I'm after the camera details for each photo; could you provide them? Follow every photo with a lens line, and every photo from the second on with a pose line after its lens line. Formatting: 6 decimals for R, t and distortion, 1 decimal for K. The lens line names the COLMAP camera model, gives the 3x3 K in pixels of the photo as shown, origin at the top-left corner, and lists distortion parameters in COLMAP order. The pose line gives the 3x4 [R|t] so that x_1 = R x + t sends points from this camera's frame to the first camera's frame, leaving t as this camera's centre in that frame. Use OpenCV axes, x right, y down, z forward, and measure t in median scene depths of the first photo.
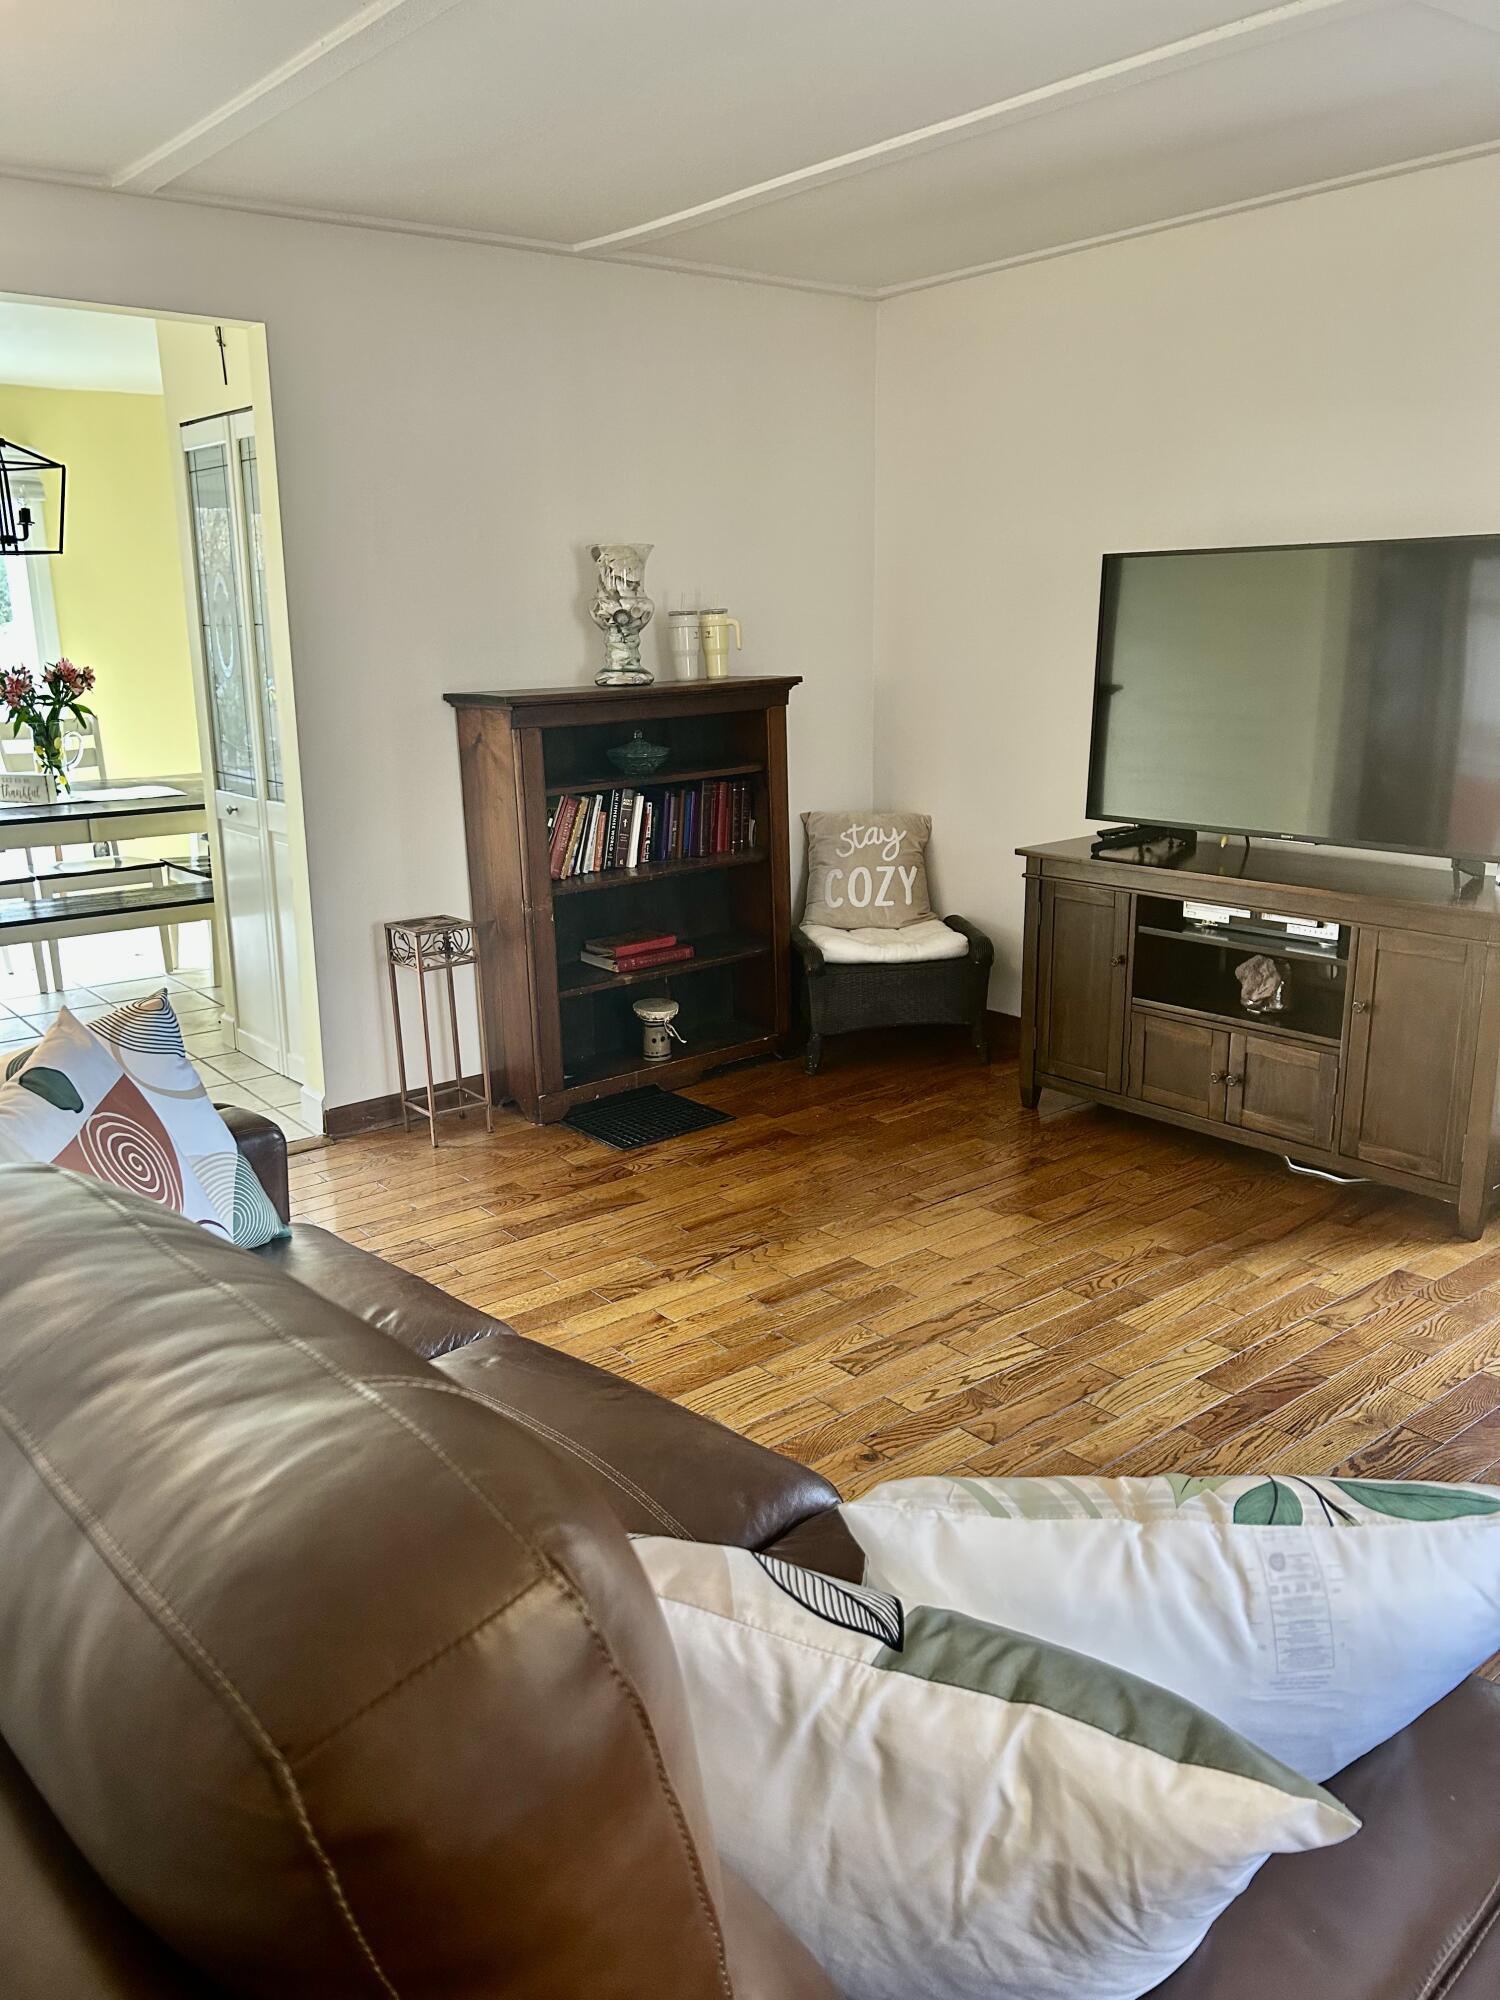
lens RADIAL K [[1486.1, 0, 733.4], [0, 1486.1, 998.6], [0, 0, 1]] dist [0.147599, -0.276334]
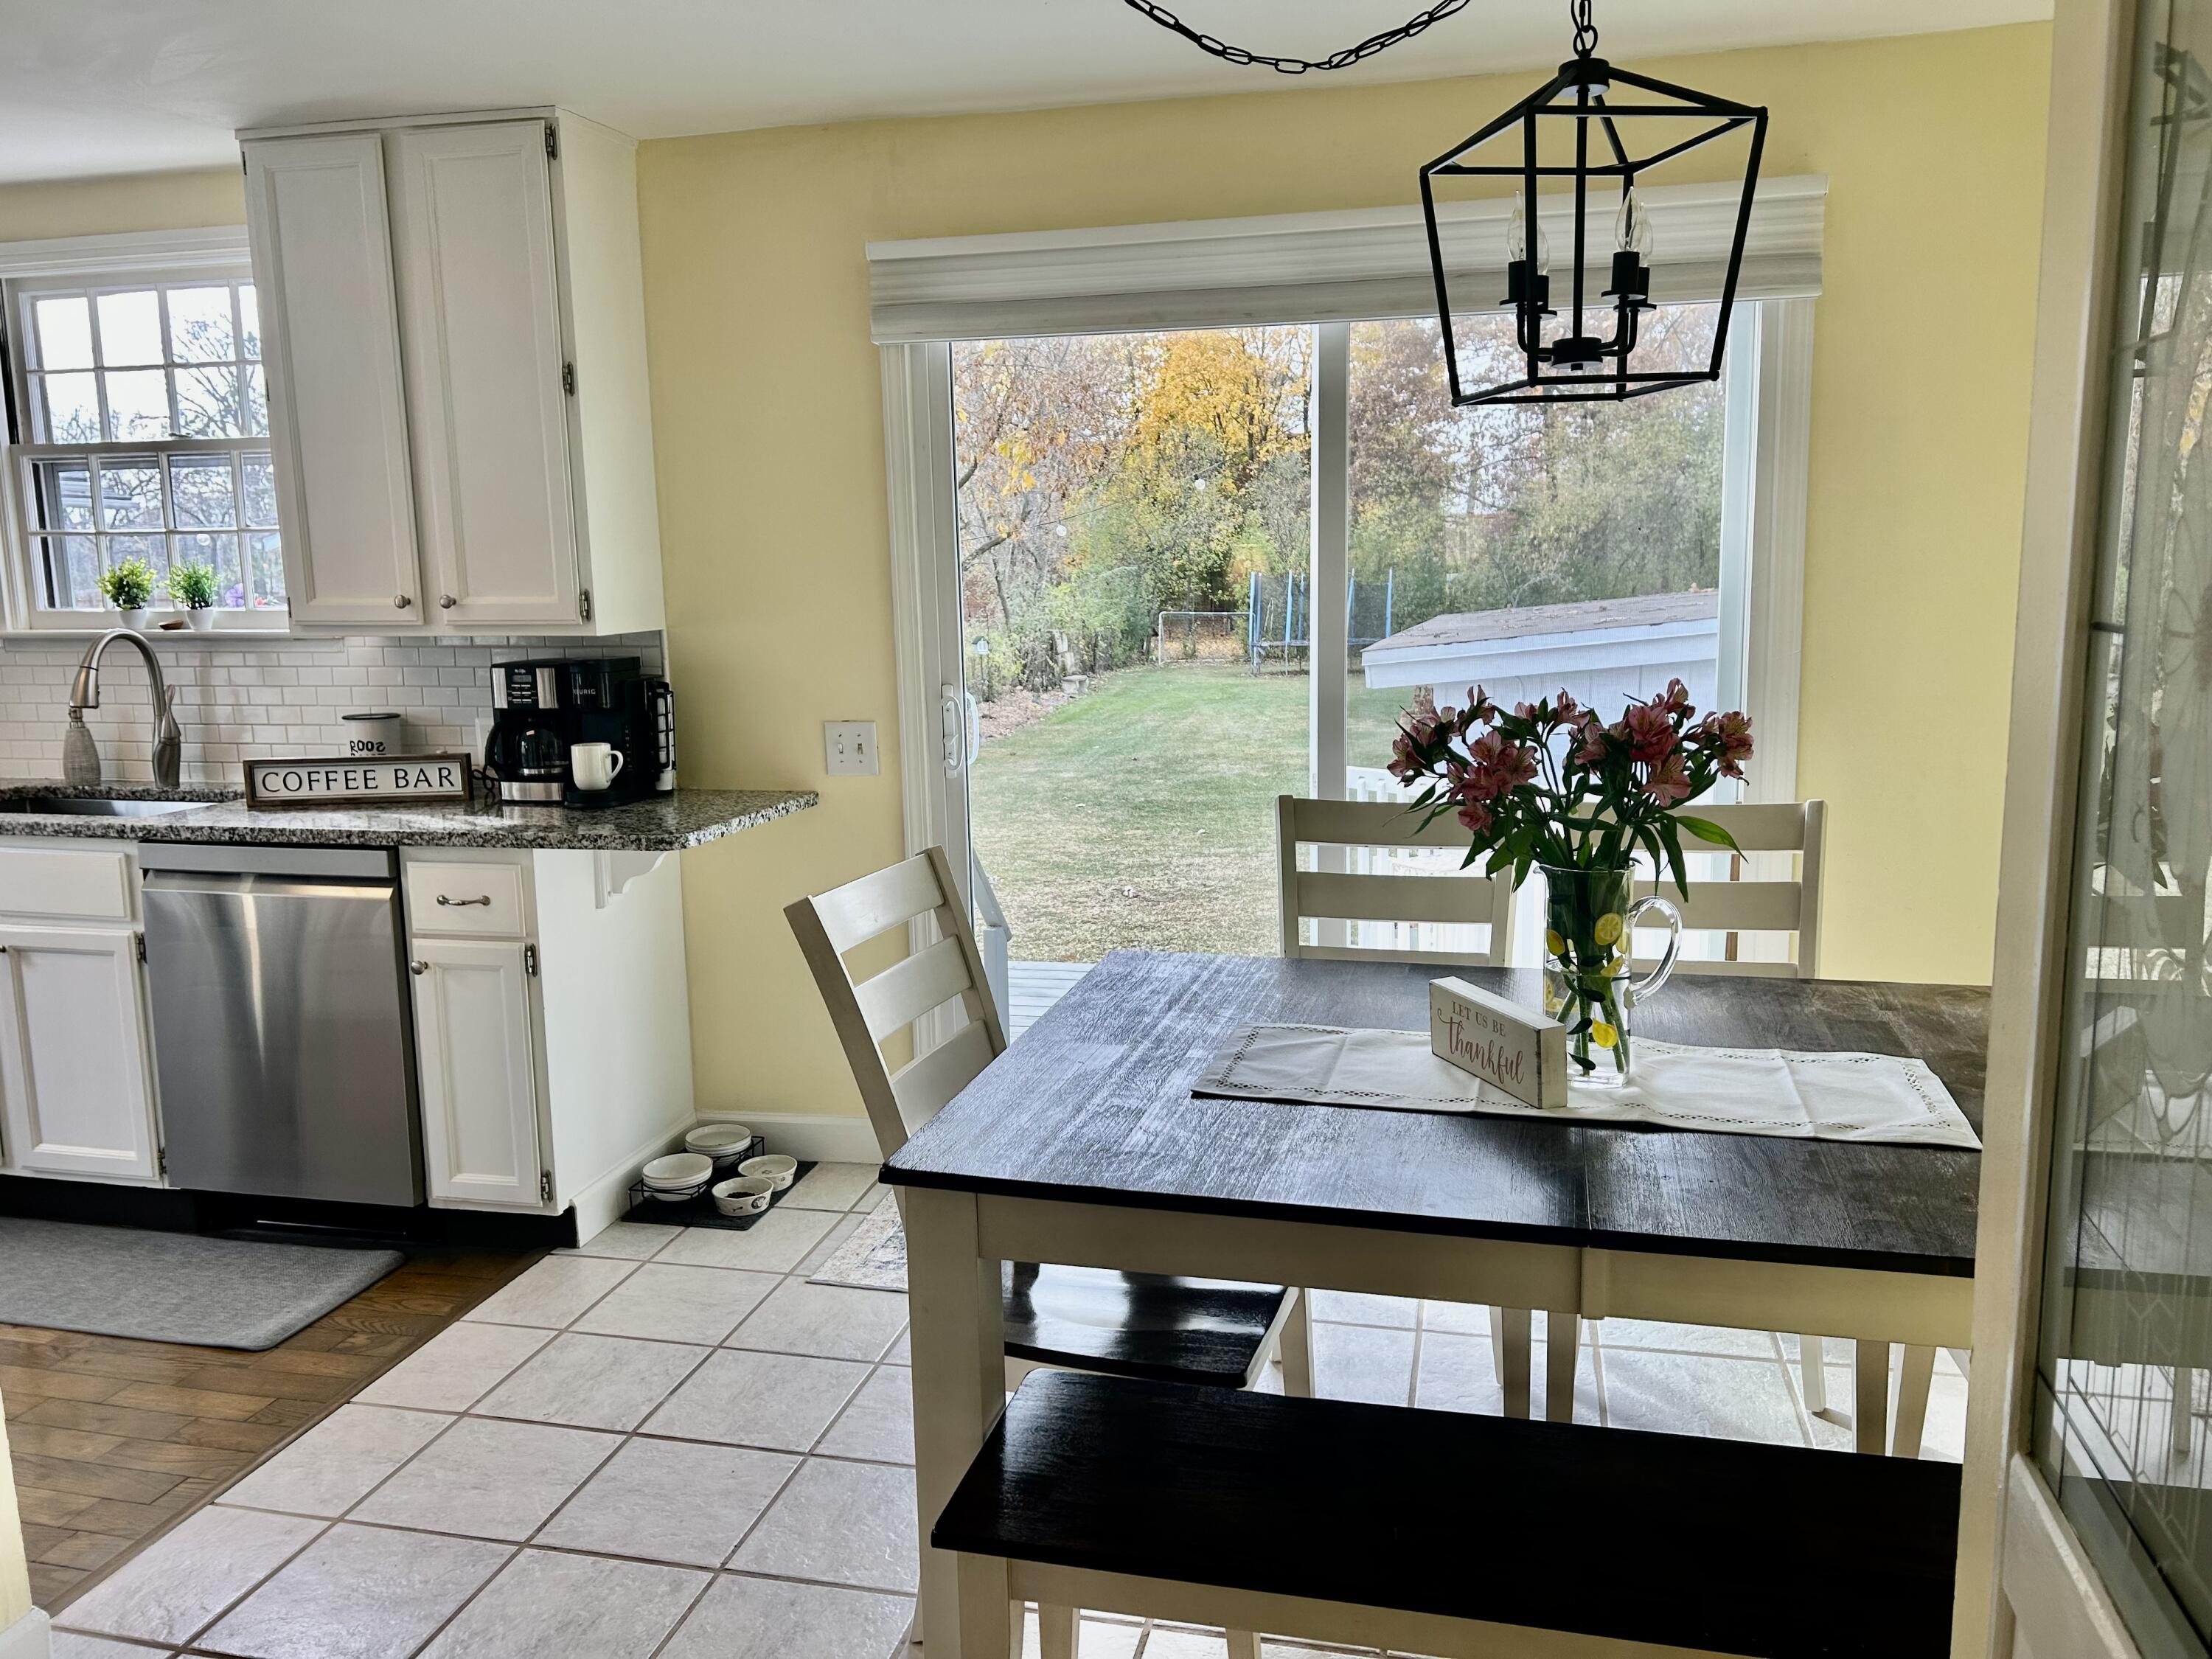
lens RADIAL K [[1643.6, 0, 1101.4], [0, 1643.6, 786.0], [0, 0, 1]] dist [0.147599, -0.276334]
pose [[0.614628, 0.104566, -0.781856, -0.291658], [-0.183497, 0.982937, -0.012791, -0.224770], [0.767177, 0.151330, 0.623328, 0.866853]]
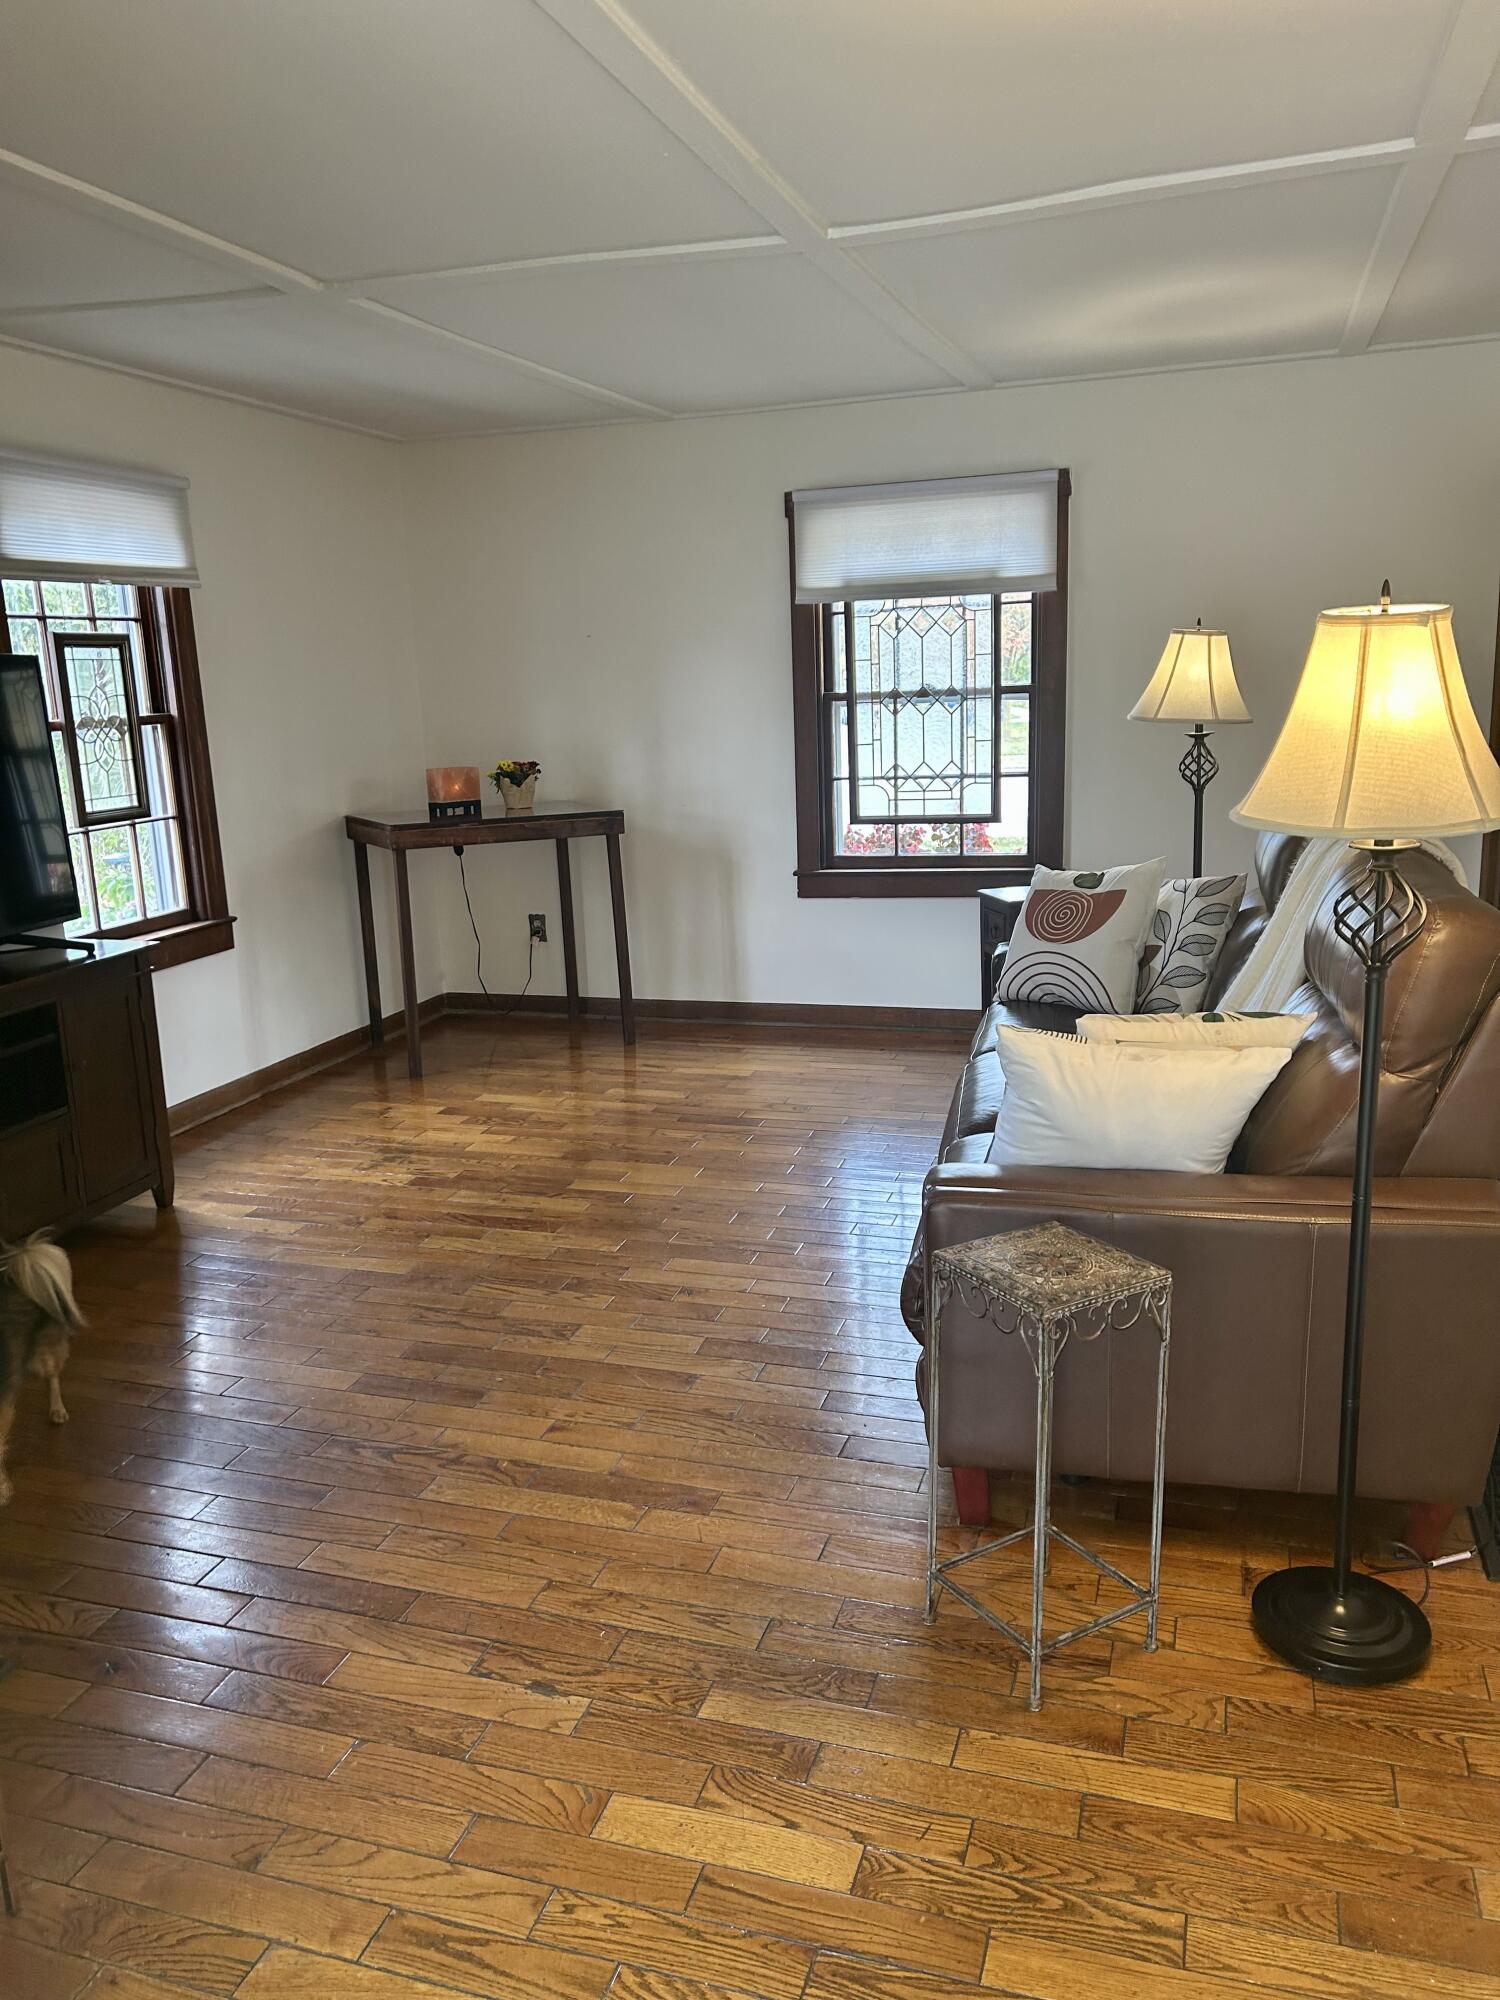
lens RADIAL K [[1459.5, 0, 750.0], [0, 1459.5, 1000.0], [0, 0, 1]] dist [0.041401, -0.008876]
pose [[-0.549478, -0.154945, 0.821016, -0.621586], [0.246330, 0.908933, 0.336397, -0.236996], [-0.798371, 0.387083, -0.461271, 0.898905]]
